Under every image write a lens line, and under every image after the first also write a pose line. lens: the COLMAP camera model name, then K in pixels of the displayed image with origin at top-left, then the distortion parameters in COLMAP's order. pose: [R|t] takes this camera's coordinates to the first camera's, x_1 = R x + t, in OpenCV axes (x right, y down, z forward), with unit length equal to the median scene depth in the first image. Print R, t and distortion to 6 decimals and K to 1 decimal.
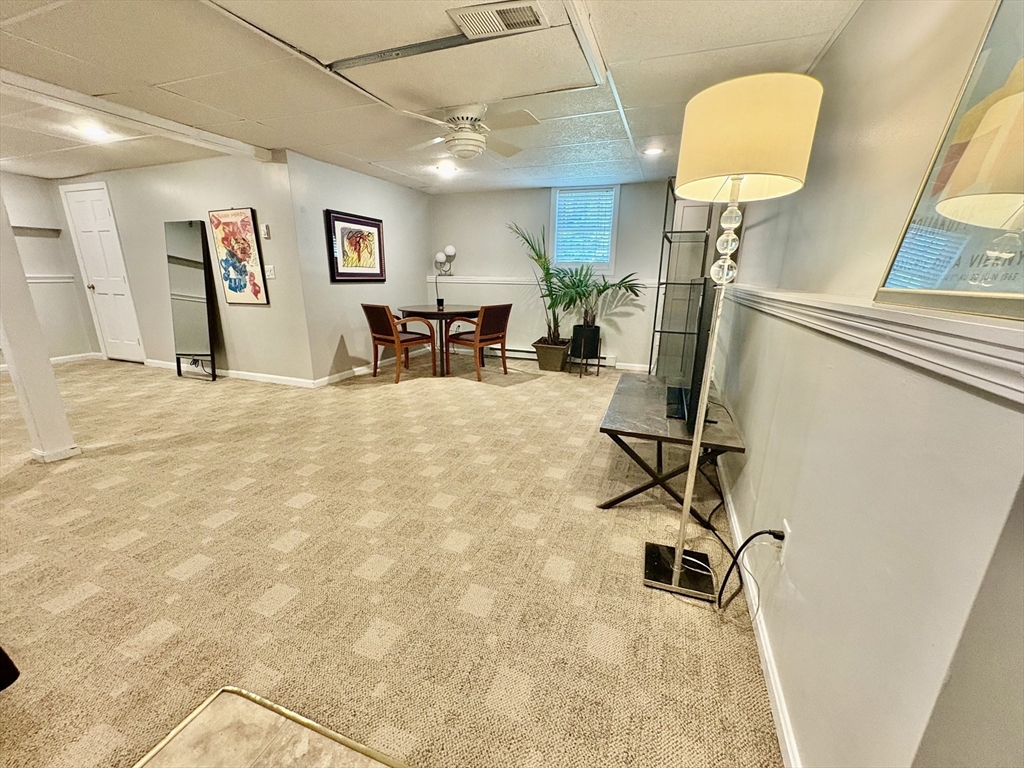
lens RADIAL K [[408.7, 0, 511.7], [0, 408.7, 386.7], [0, 0, 1]] dist [0.002003, -0.000331]
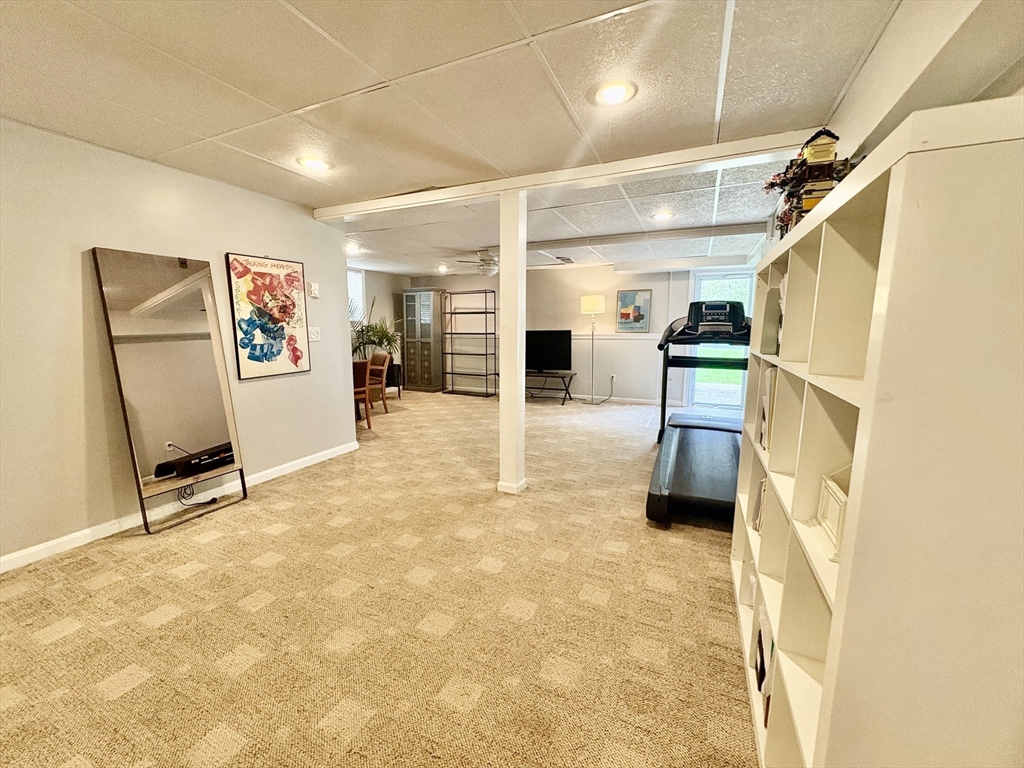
lens RADIAL K [[408.7, 0, 510.8], [0, 408.7, 387.3], [0, 0, 1]] dist [0.002003, -0.000331]
pose [[0.080110, -0.156159, 0.984478, -1.411655], [0.270233, 0.954067, 0.129345, -0.165898], [-0.959457, 0.255676, 0.118629, 0.503385]]
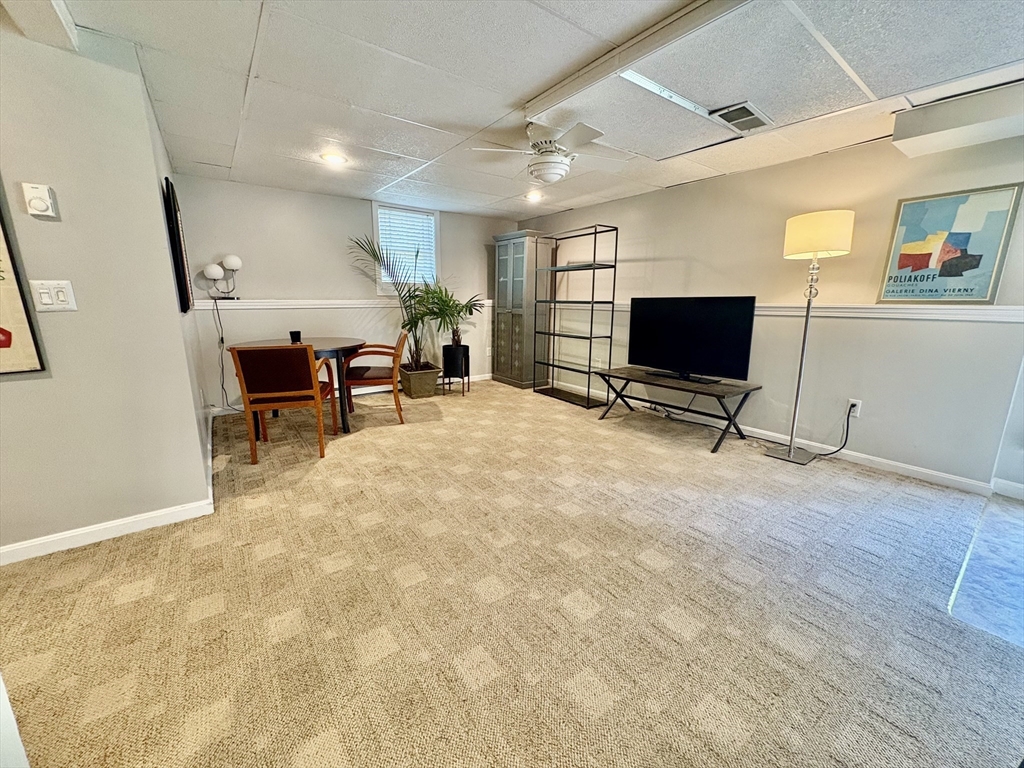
lens RADIAL K [[408.7, 0, 511.4], [0, 408.7, 385.1], [0, 0, 1]] dist [0.002003, -0.000331]
pose [[0.541964, -0.187637, 0.819187, -0.683479], [0.228154, 0.970999, 0.071466, -0.107435], [-0.808839, 0.148169, 0.569056, 0.369521]]
